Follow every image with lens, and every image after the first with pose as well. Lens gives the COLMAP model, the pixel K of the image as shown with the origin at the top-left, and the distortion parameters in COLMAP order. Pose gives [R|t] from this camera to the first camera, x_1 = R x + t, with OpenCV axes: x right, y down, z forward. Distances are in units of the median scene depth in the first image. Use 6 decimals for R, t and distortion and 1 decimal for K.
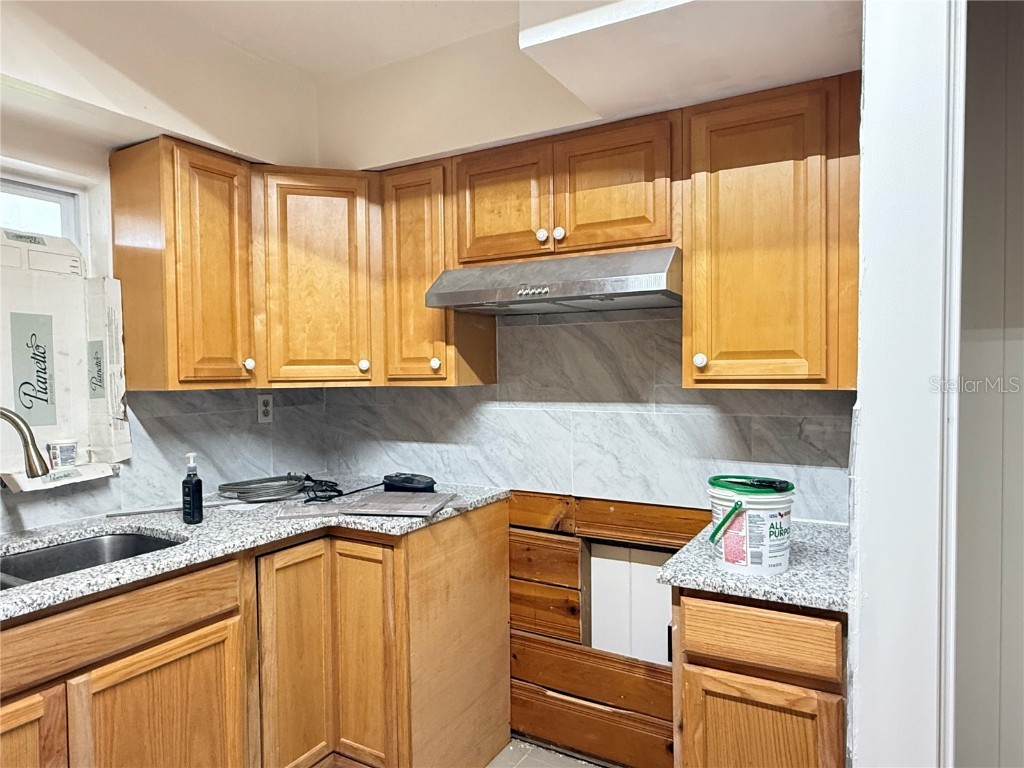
lens RADIAL K [[640.2, 0, 509.6], [0, 640.2, 387.7], [0, 0, 1]] dist [-0.001011, 0.001928]
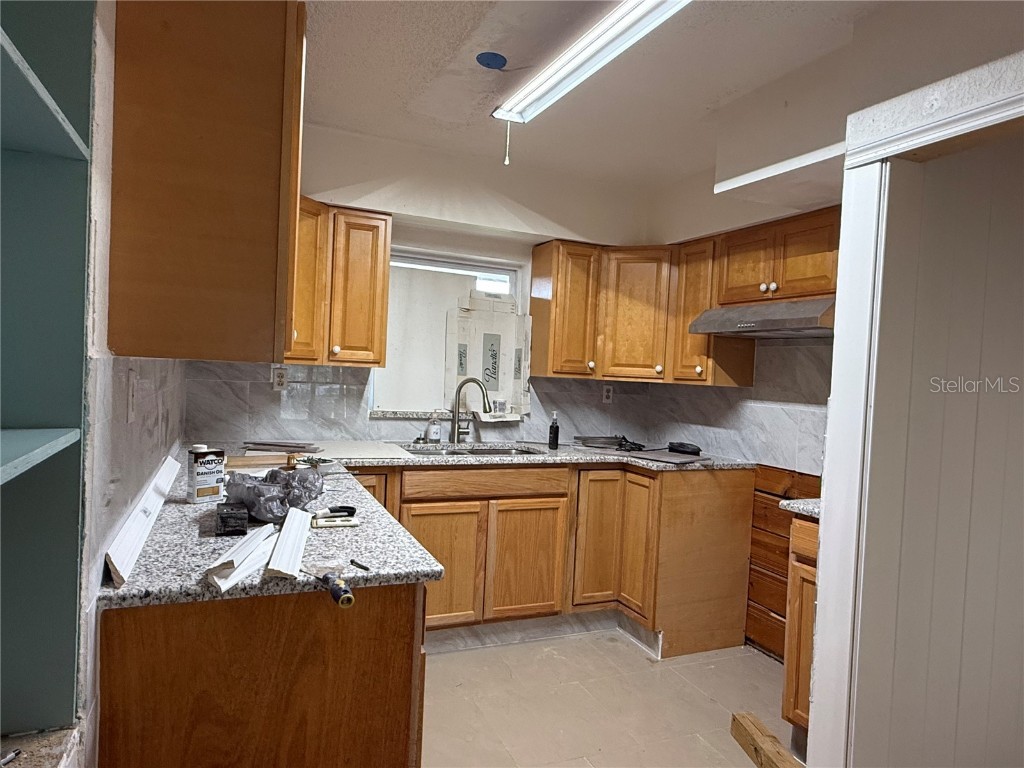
lens RADIAL K [[640.2, 0, 510.6], [0, 640.2, 385.3], [0, 0, 1]] dist [-0.001011, 0.001928]
pose [[0.806415, 0.063719, -0.587907, 0.435271], [-0.074953, 0.997173, 0.005264, 0.025826], [0.586581, 0.039820, 0.808911, -0.516492]]
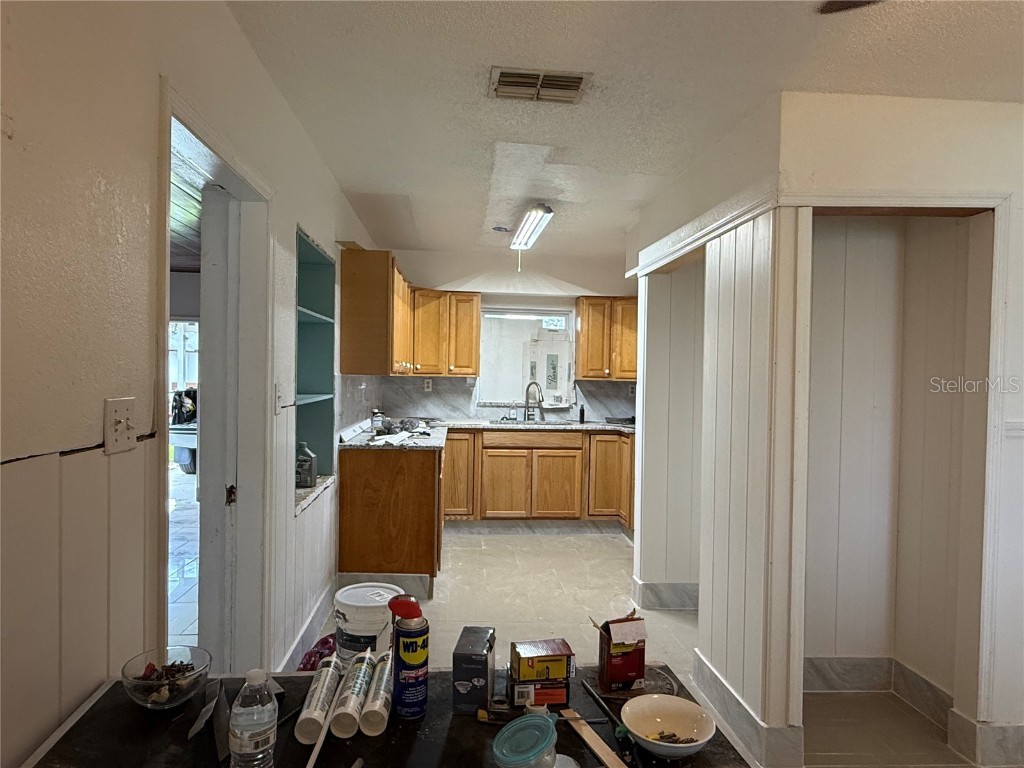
lens RADIAL K [[640.2, 0, 508.3], [0, 640.2, 386.6], [0, 0, 1]] dist [-0.001011, 0.001928]
pose [[0.572313, 0.037721, -0.819167, 1.632125], [-0.049611, 0.998704, 0.011328, 0.018879], [0.818533, 0.034156, 0.573443, -0.939253]]
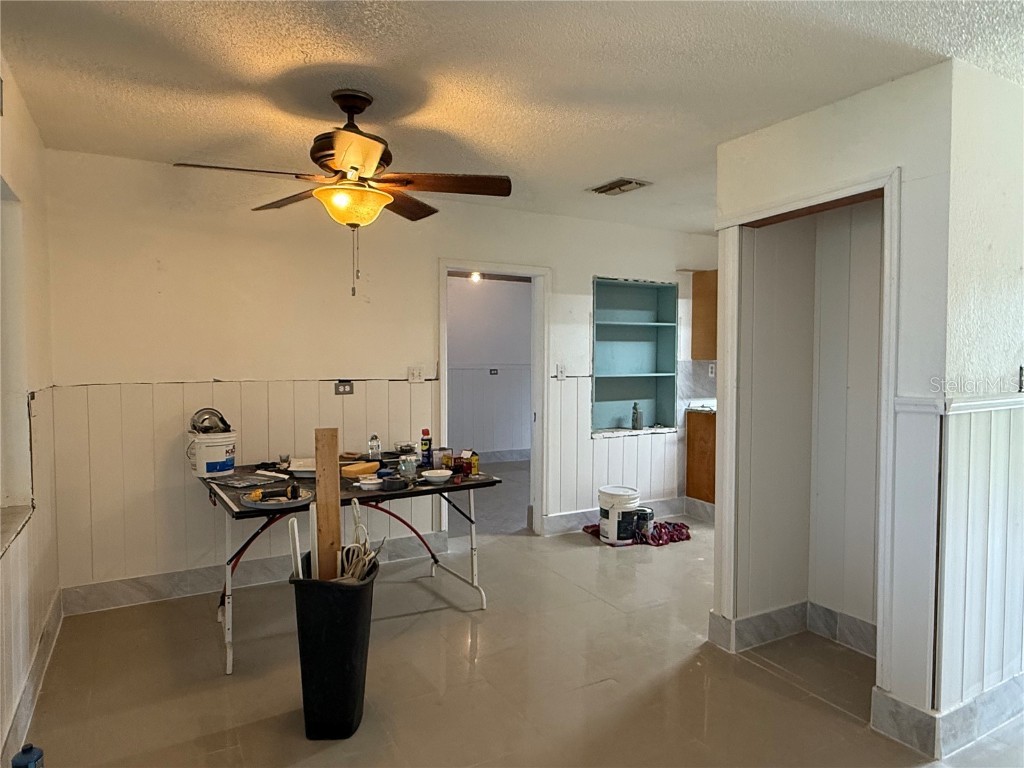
lens RADIAL K [[640.2, 0, 509.9], [0, 640.2, 384.1], [0, 0, 1]] dist [-0.001011, 0.001928]
pose [[-0.497720, 0.044705, -0.866185, 2.536362], [-0.023927, 0.997583, 0.065236, -0.028692], [0.867008, 0.053195, -0.495447, 0.398695]]
